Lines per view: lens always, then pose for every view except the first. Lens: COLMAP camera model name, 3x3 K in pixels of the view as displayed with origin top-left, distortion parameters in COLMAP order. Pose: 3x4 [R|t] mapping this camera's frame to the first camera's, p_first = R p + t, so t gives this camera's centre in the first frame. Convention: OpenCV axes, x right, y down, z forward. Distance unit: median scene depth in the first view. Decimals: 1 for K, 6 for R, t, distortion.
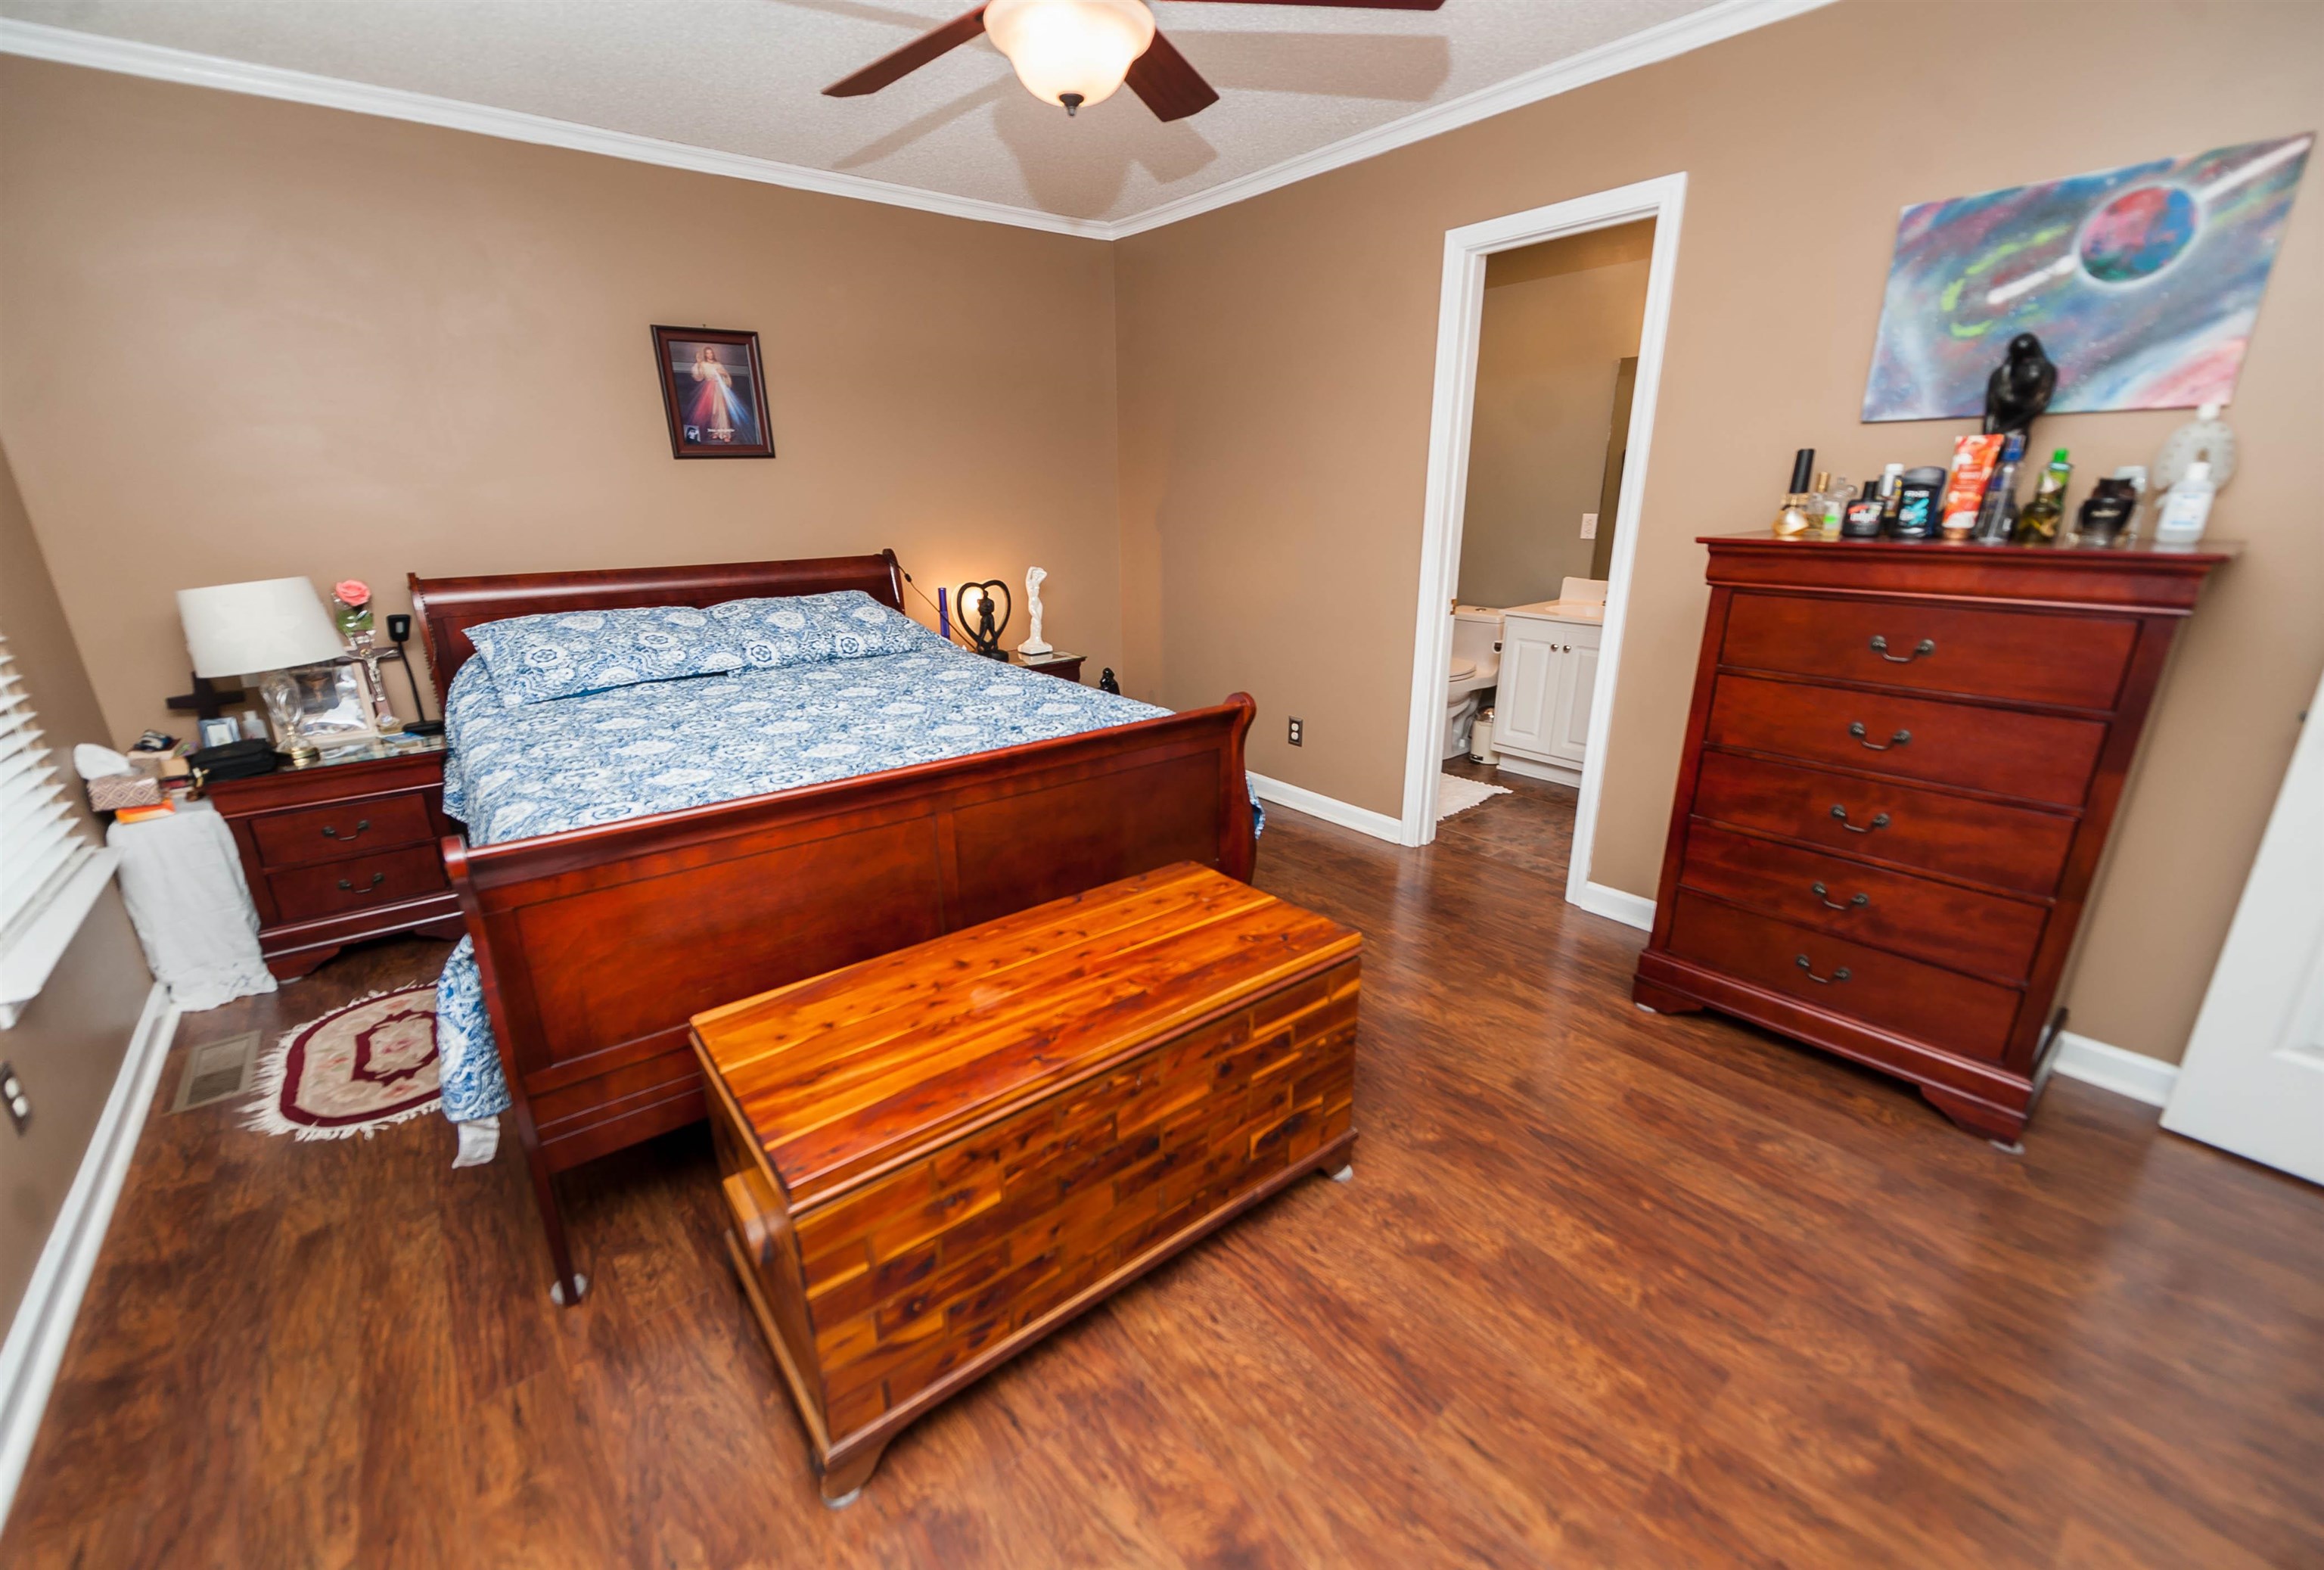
lens RADIAL K [[939.2, 0, 1153.2], [0, 939.2, 786.9], [0, 0, 1]] dist [0.013372, -0.000455]
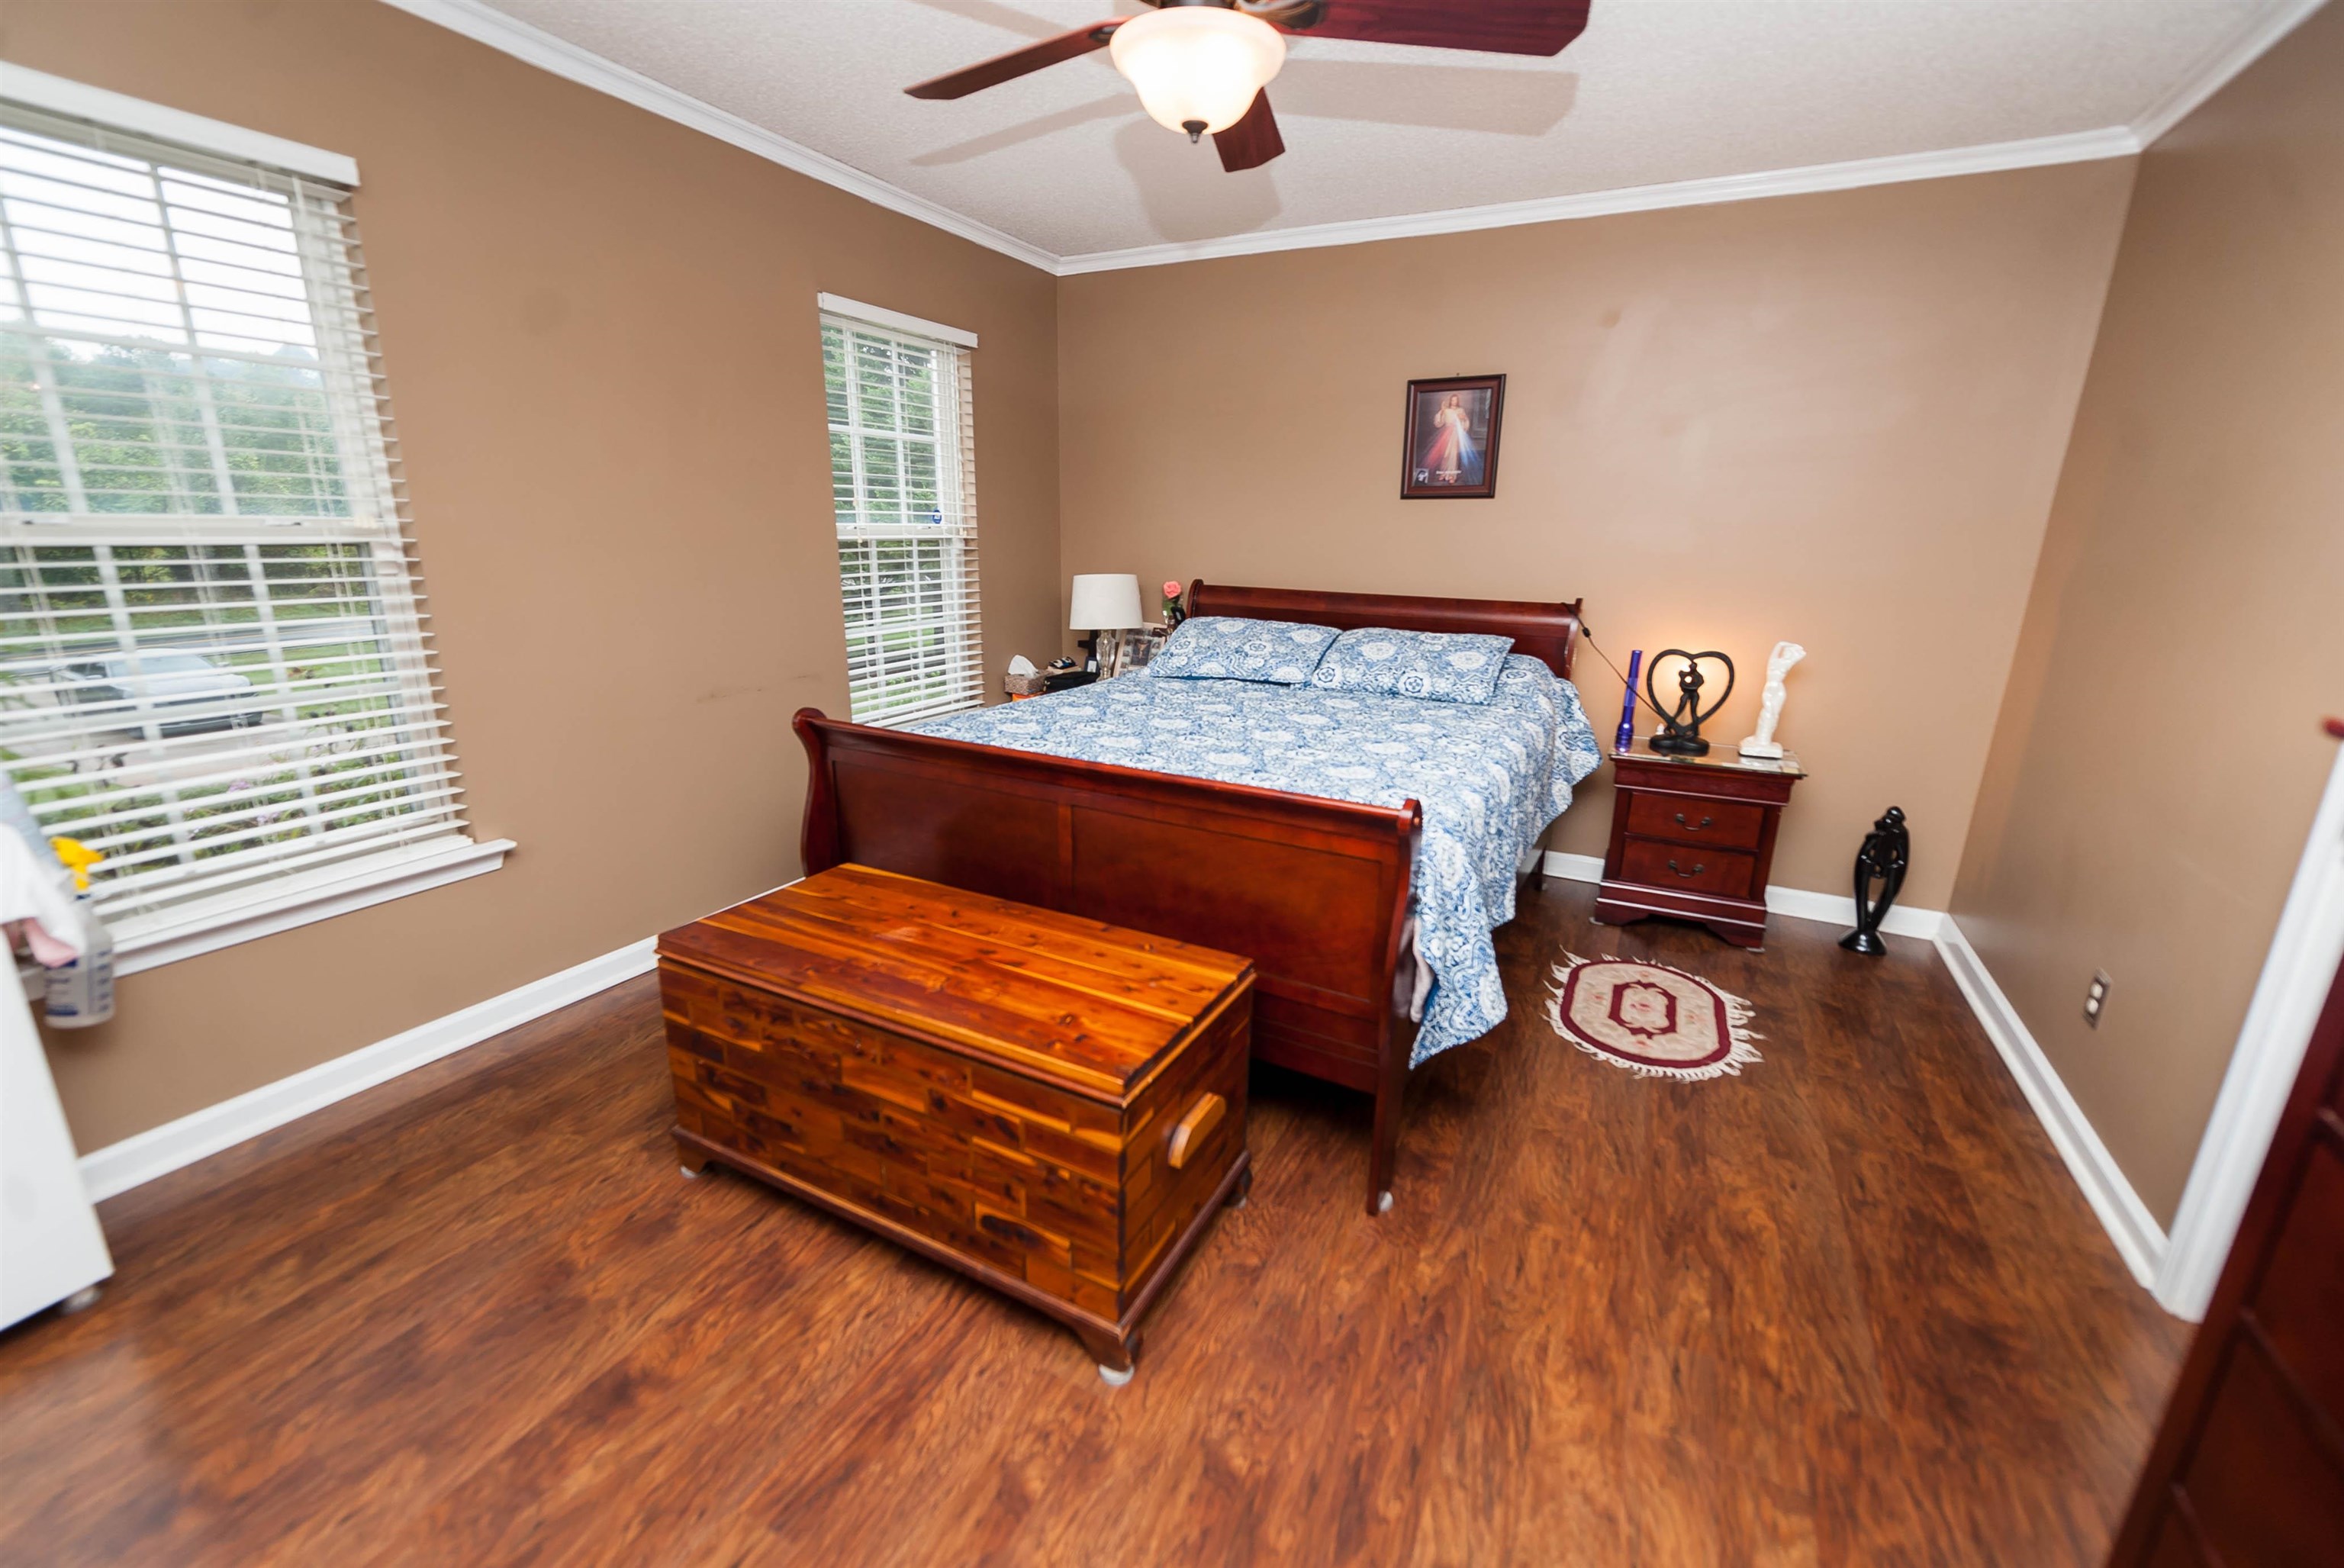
lens RADIAL K [[971.1, 0, 1172.0], [0, 971.1, 784.0], [0, 0, 1]] dist [0.010130, -0.000166]
pose [[0.412369, 0.256398, -0.874192, 0.668663], [-0.303993, 0.943306, 0.133271, -0.151969], [0.858801, 0.210791, 0.466934, 0.454118]]
